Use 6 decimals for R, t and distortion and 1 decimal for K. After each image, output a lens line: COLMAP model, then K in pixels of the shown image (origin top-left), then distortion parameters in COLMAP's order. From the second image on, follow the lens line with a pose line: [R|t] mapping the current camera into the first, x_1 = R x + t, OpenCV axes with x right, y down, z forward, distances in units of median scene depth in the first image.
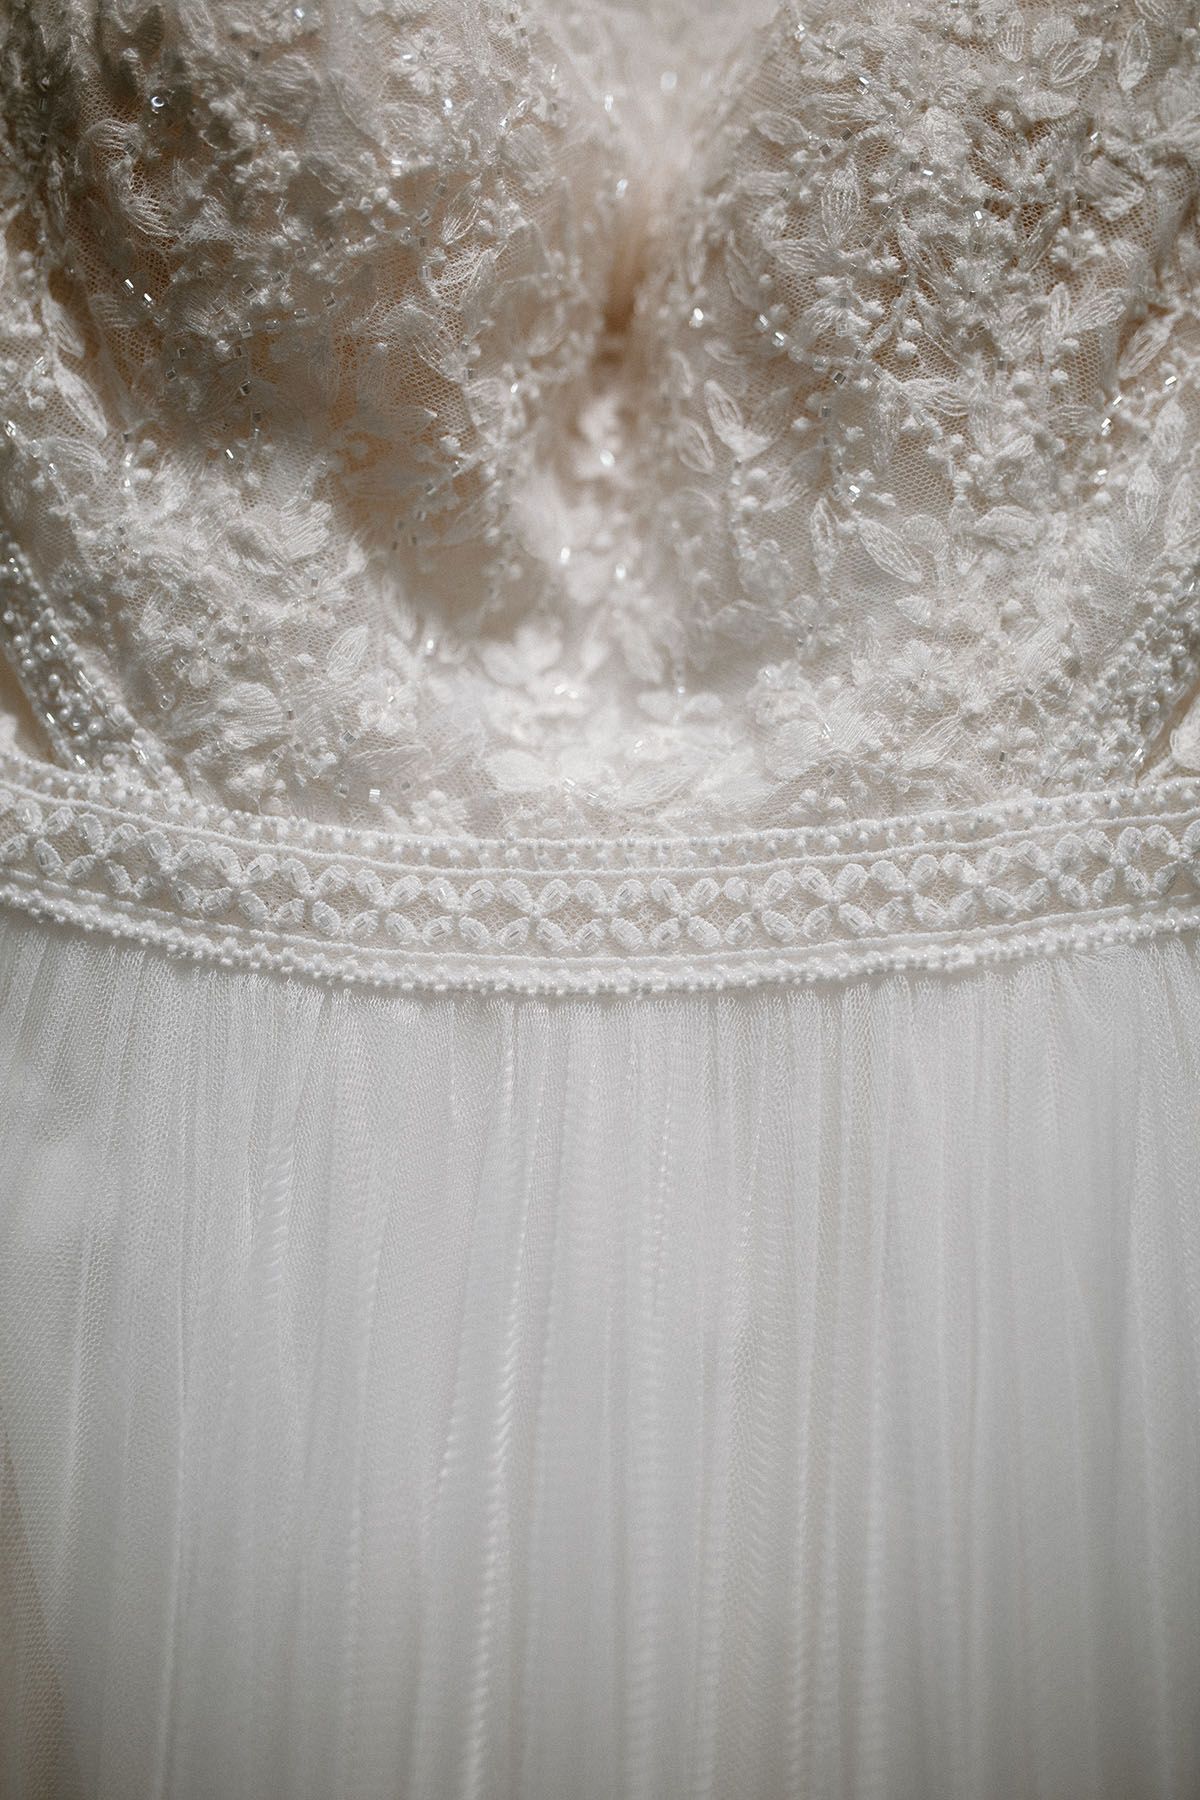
lens RADIAL K [[1798.5, 0, 607.4], [0, 1798.5, 895.0], [0, 0, 1]] dist [-0.048129, 0.000000]
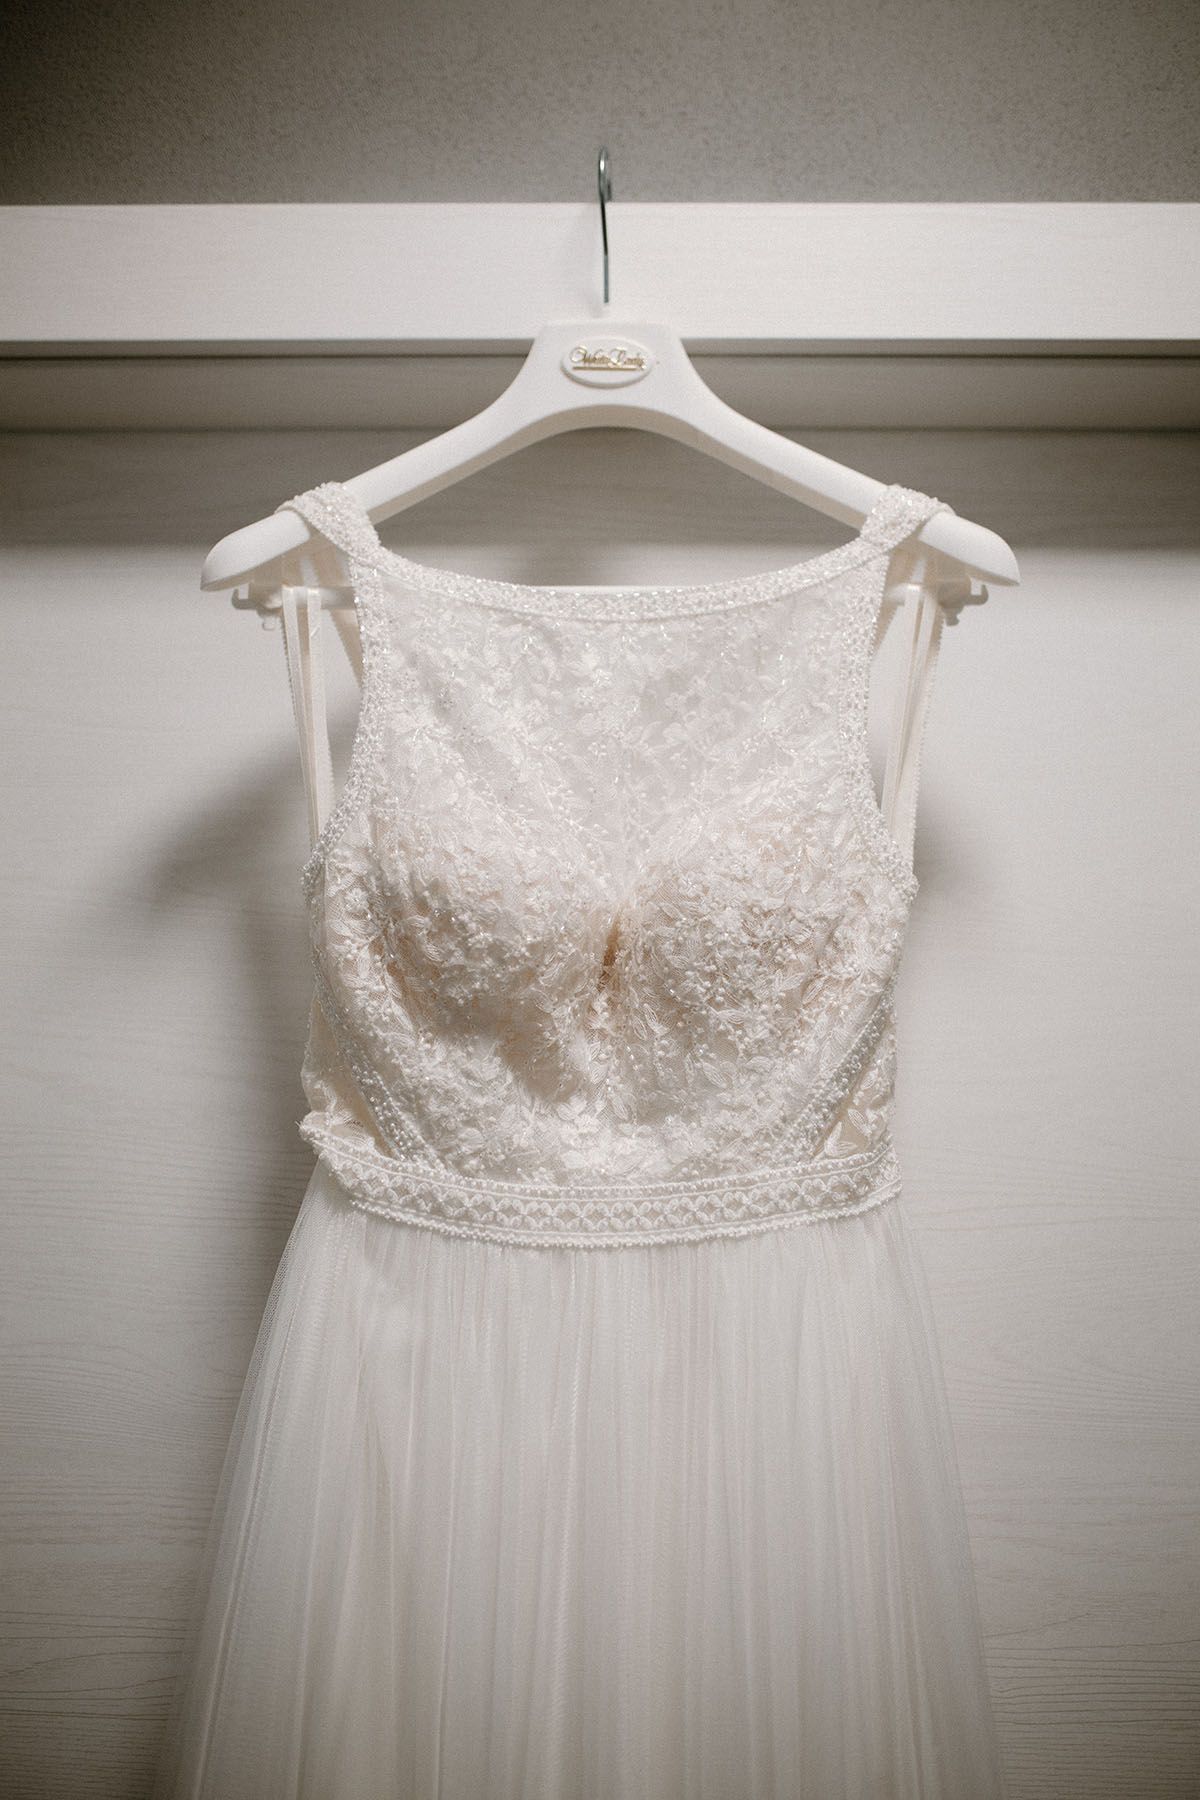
lens RADIAL K [[1798.5, 0, 594.1], [0, 1798.5, 910.2], [0, 0, 1]] dist [-0.048129, 0.000000]
pose [[0.999586, -0.009276, 0.027226, -0.088512], [0.011204, 0.997374, -0.071557, -0.245902], [-0.026491, 0.071832, 0.997065, -1.639373]]
